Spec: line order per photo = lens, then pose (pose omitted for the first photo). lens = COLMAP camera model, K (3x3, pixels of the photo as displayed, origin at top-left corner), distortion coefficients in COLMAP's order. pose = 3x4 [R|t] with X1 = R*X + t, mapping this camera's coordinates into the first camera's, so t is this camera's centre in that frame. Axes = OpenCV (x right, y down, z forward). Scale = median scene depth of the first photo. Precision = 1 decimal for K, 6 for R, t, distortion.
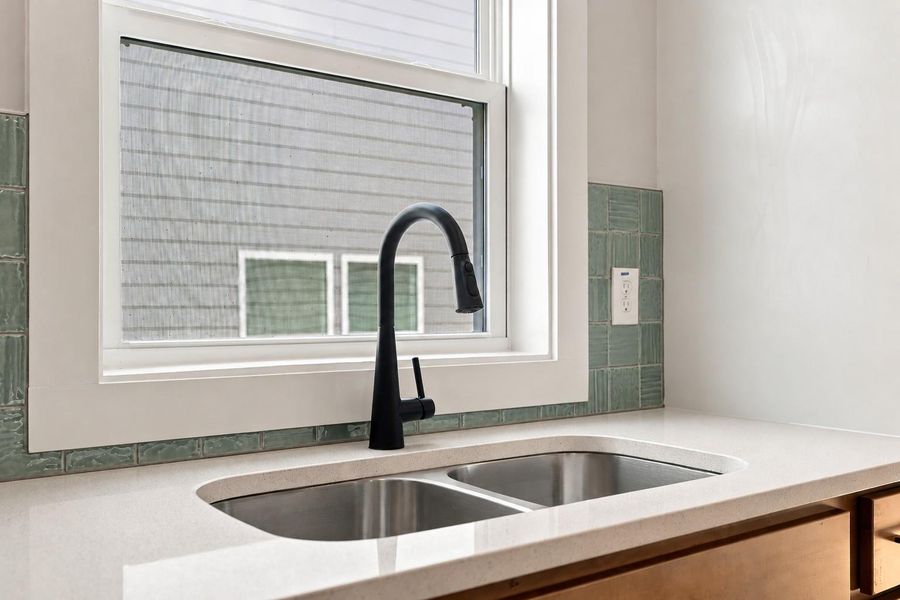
lens RADIAL K [[837.4, 0, 452.5], [0, 837.4, 302.7], [0, 0, 1]] dist [0.018121, 0.000000]
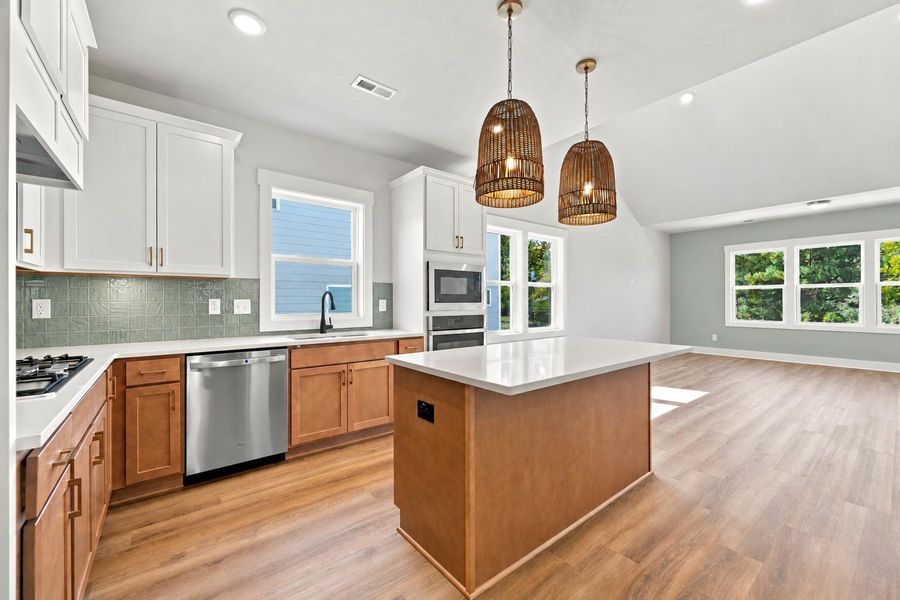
lens RADIAL K [[361.9, 0, 449.6], [0, 361.9, 299.4], [0, 0, 1]] dist [0.001636, -0.000194]
pose [[0.998949, 0.000504, 0.045830, 0.617776], [-0.000485, 1.000000, -0.000415, -0.051882], [-0.045830, 0.000392, 0.998949, -1.375629]]
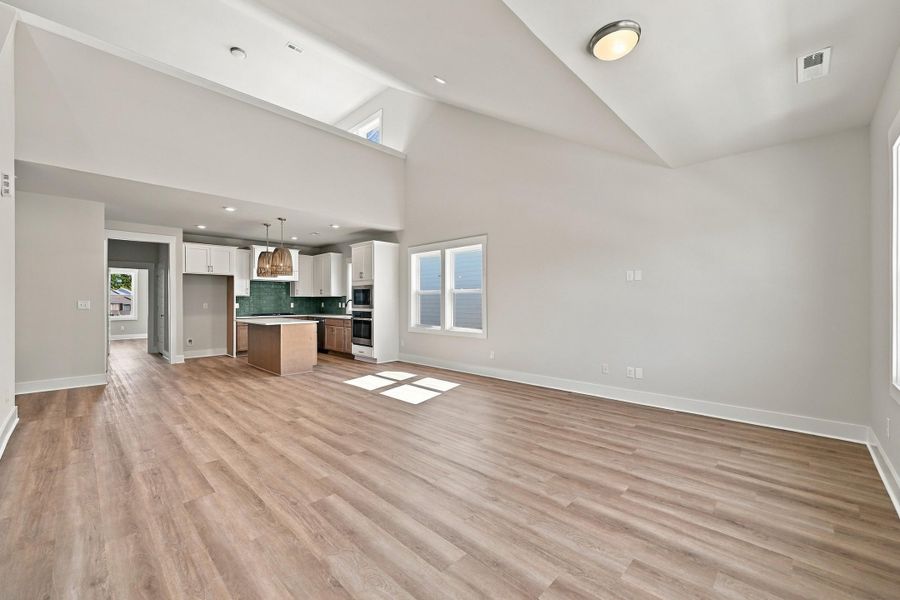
lens RADIAL K [[361.9, 0, 451.7], [0, 361.9, 300.5], [0, 0, 1]] dist [0.001636, -0.000194]
pose [[0.175317, -0.001037, -0.984511, 6.016847], [0.002361, 0.999997, -0.000633, -0.084548], [0.984509, -0.002213, 0.175319, 1.466406]]
